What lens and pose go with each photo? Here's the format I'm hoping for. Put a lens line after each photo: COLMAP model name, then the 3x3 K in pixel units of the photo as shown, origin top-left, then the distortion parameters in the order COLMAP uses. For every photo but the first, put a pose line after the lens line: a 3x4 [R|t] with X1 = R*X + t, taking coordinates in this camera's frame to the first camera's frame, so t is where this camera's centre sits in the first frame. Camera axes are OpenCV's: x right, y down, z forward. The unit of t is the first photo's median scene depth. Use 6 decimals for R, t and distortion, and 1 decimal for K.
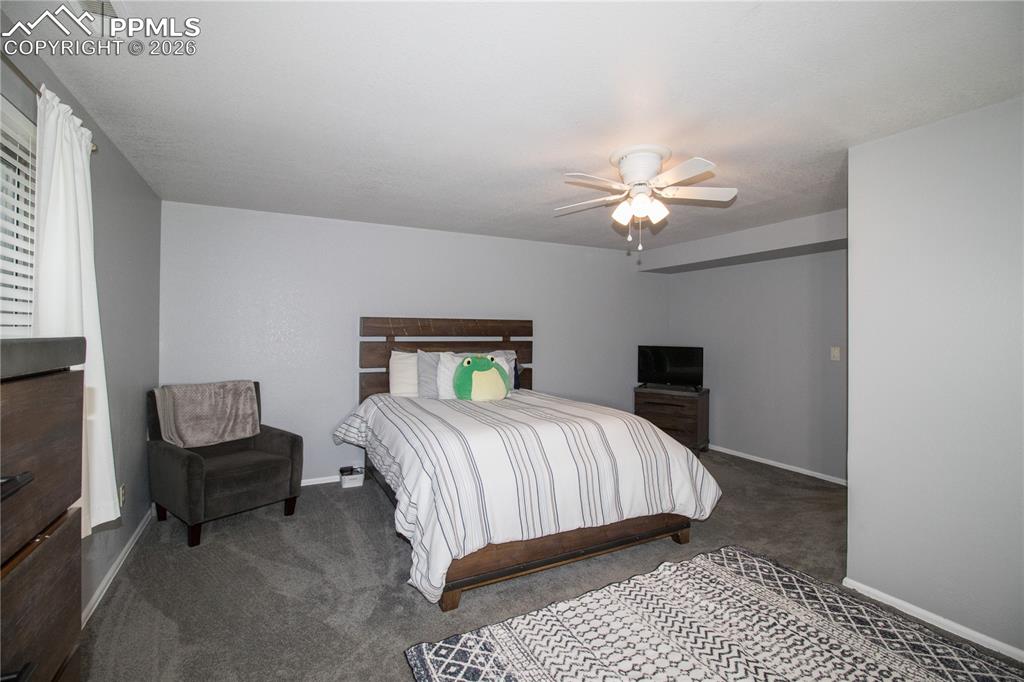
lens RADIAL K [[478.5, 0, 538.2], [0, 478.5, 325.3], [0, 0, 1]] dist [0.000018, -0.000150]
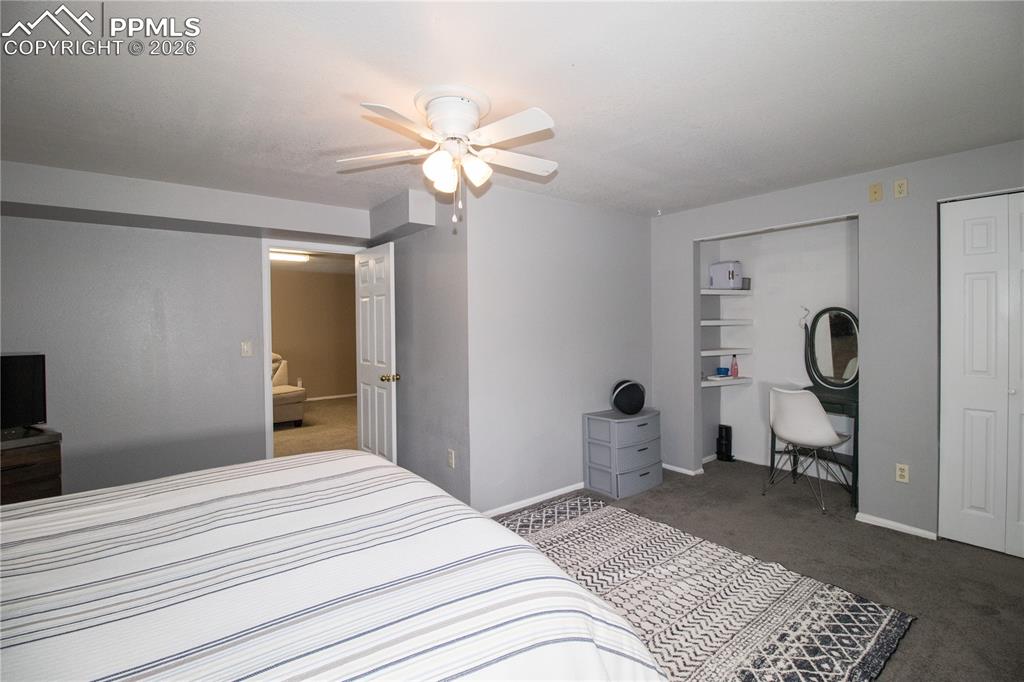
lens RADIAL K [[481.2, 0, 512.7], [0, 481.2, 311.7], [0, 0, 1]] dist [0.001810, 0.000314]
pose [[-0.149866, 0.016766, 0.988564, -0.784174], [-0.009211, 0.999789, -0.018353, 0.001504], [-0.988663, -0.011856, -0.149680, 1.299621]]
